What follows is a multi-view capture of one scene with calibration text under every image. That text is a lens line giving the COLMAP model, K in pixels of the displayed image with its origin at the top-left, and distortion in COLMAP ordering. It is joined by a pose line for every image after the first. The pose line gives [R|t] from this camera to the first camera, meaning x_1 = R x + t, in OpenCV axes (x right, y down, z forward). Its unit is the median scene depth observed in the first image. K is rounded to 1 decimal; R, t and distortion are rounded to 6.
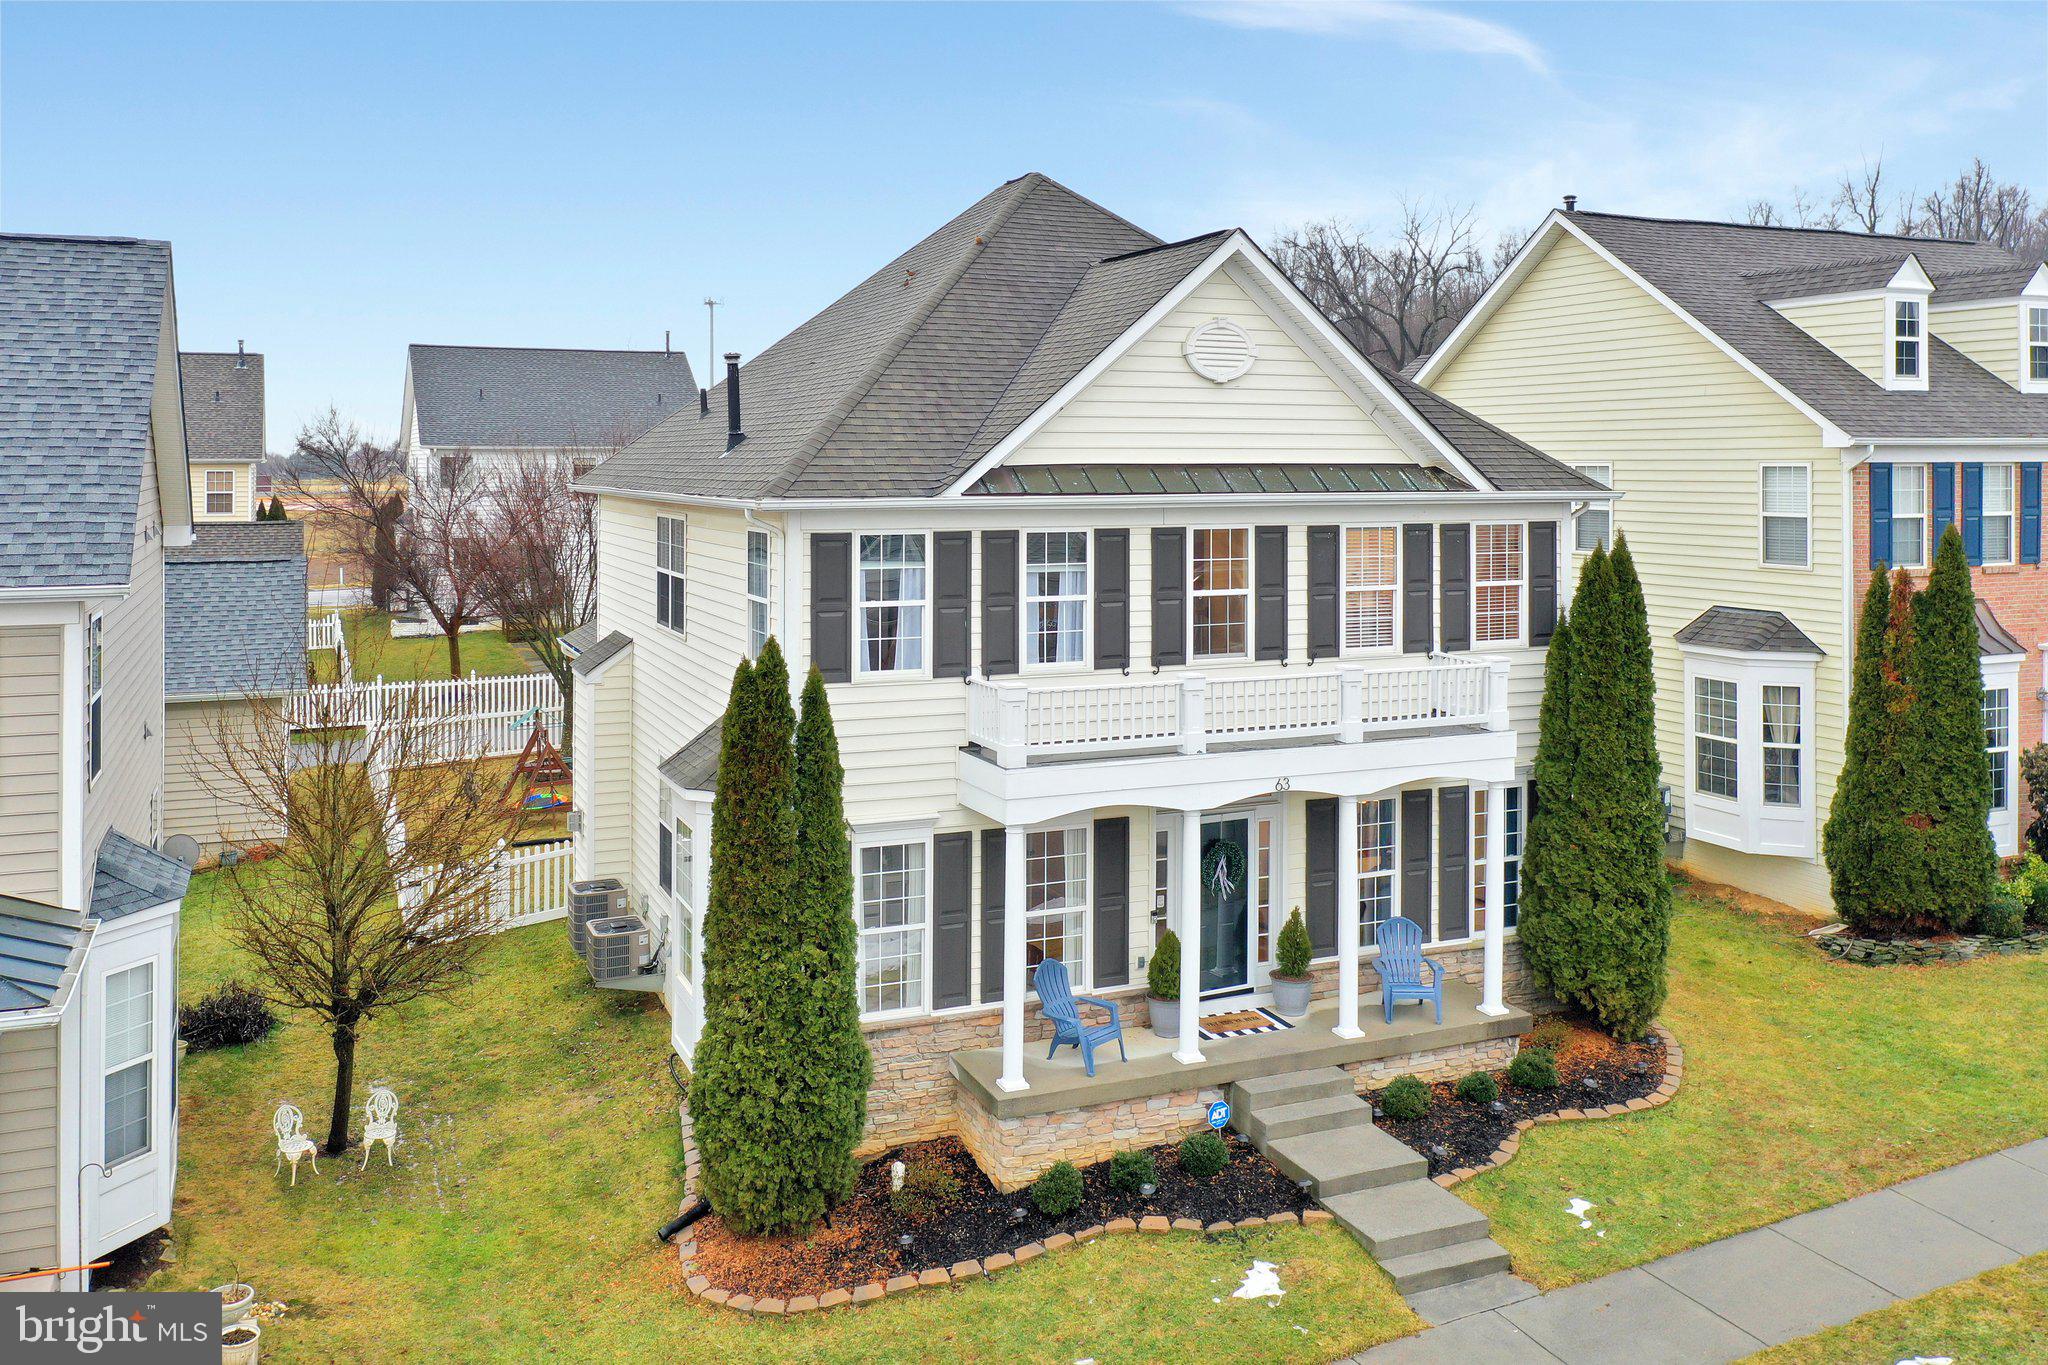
lens RADIAL K [[1673.1, 0, 1019.3], [0, 1673.1, 464.7], [0, 0, 1]] dist [-0.001916, -0.003742]
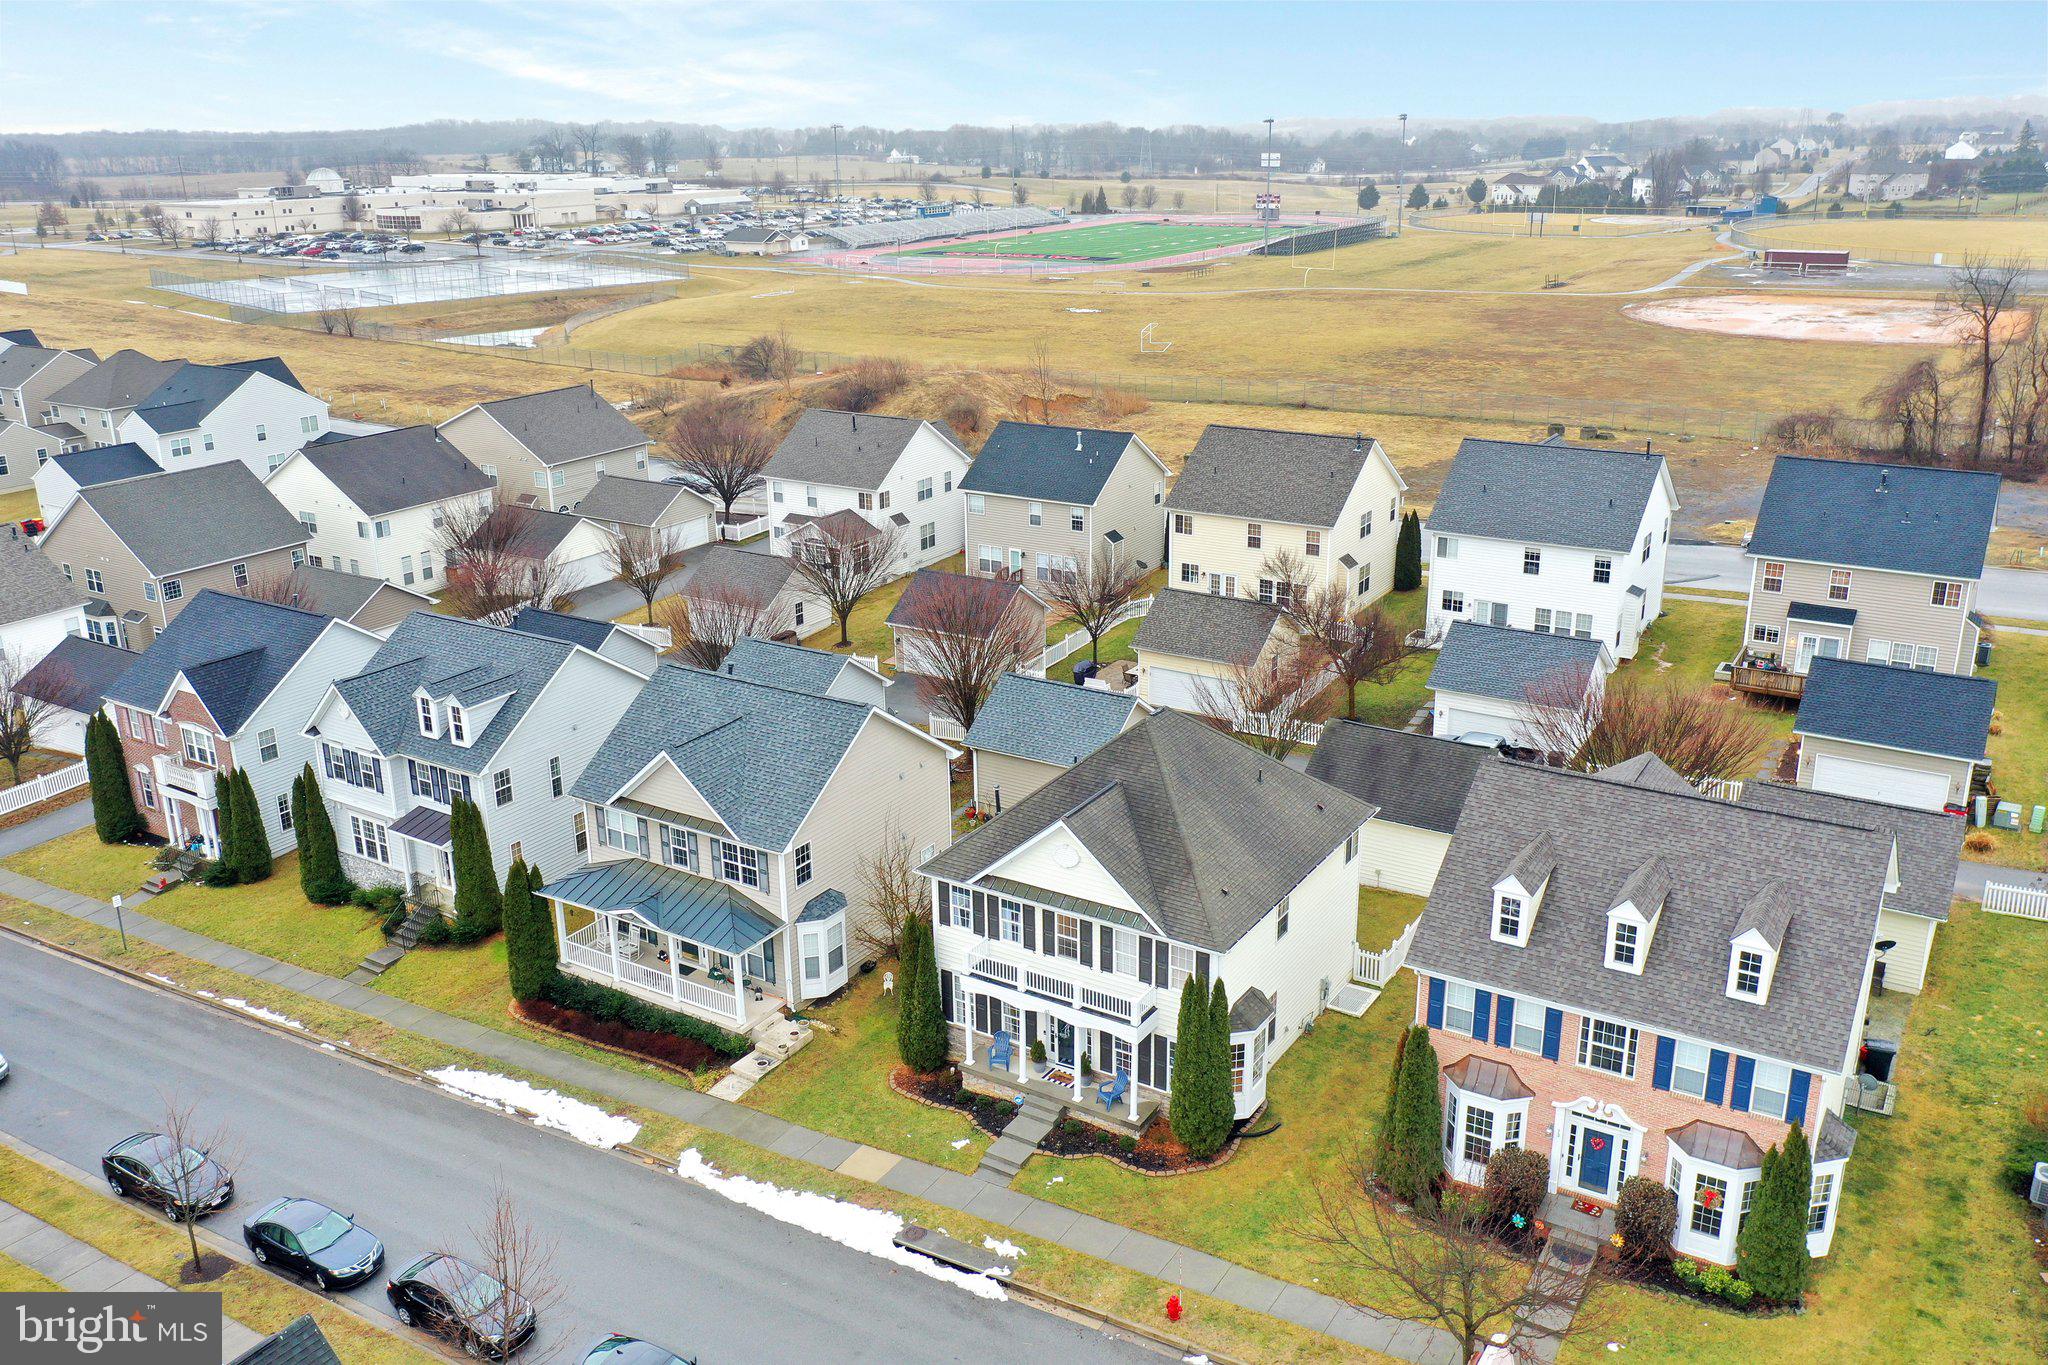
lens RADIAL K [[1650.2, 0, 1027.9], [0, 1650.2, 688.7], [0, 0, 1]] dist [0.000842, 0.001367]
pose [[0.567027, 0.260298, -0.781489, 2.135591], [0.013618, 0.945664, 0.324861, -1.211083], [0.823587, -0.194847, 0.532672, -0.408417]]
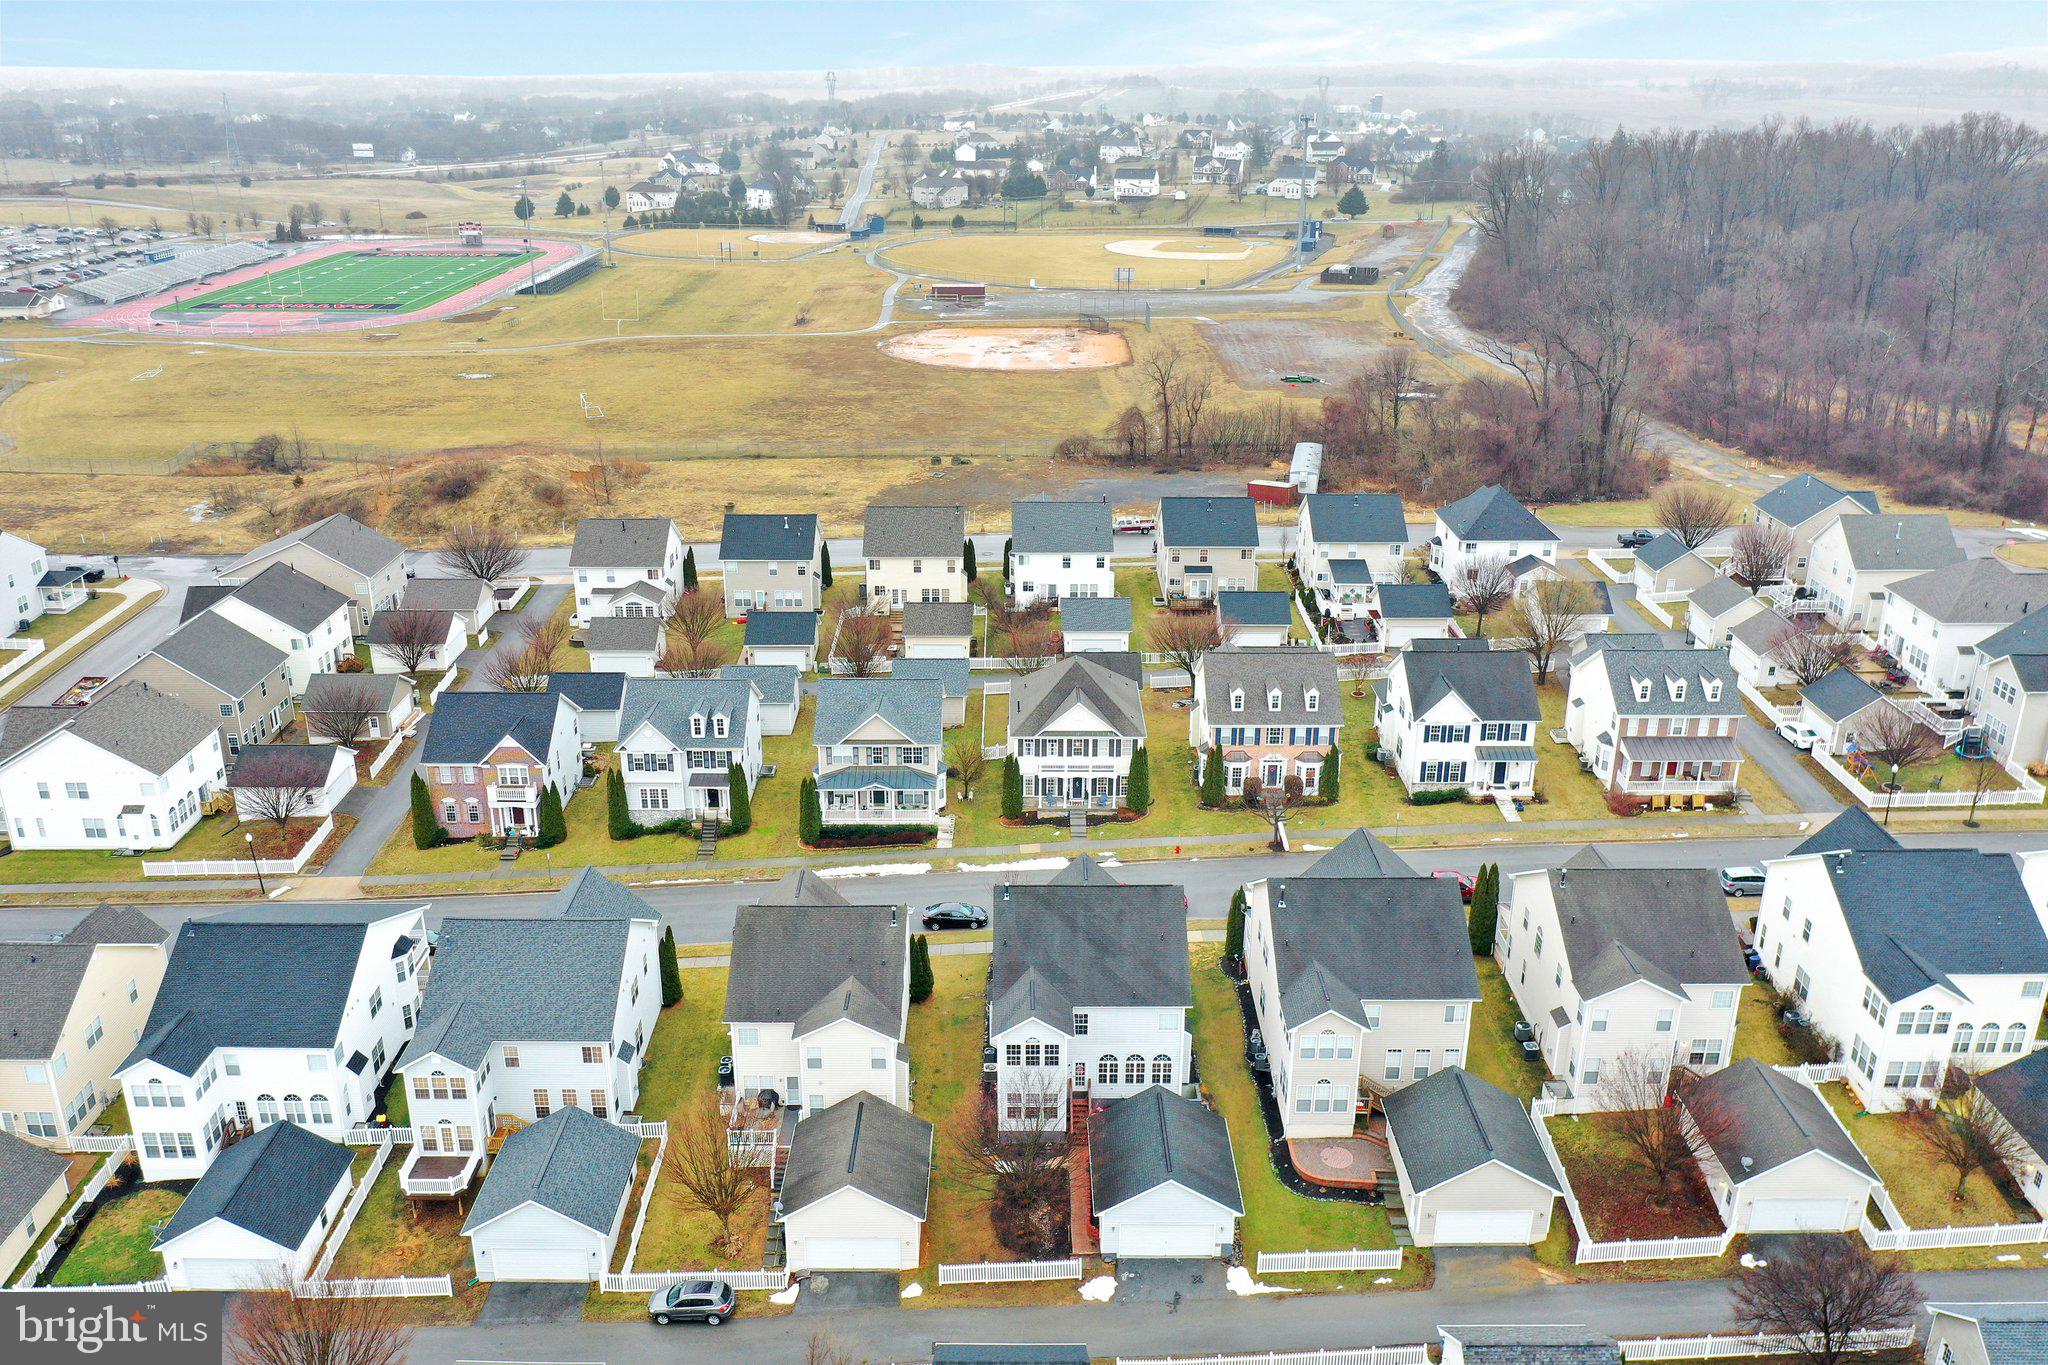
lens RADIAL K [[1584.7, 0, 1034.1], [0, 1584.7, 683.2], [0, 0, 1]] dist [-0.001283, -0.010383]
pose [[0.920778, 0.144195, -0.362457, 2.422333], [-0.003800, 0.932443, 0.361297, -2.689186], [0.390068, -0.331297, 0.859121, -4.905942]]
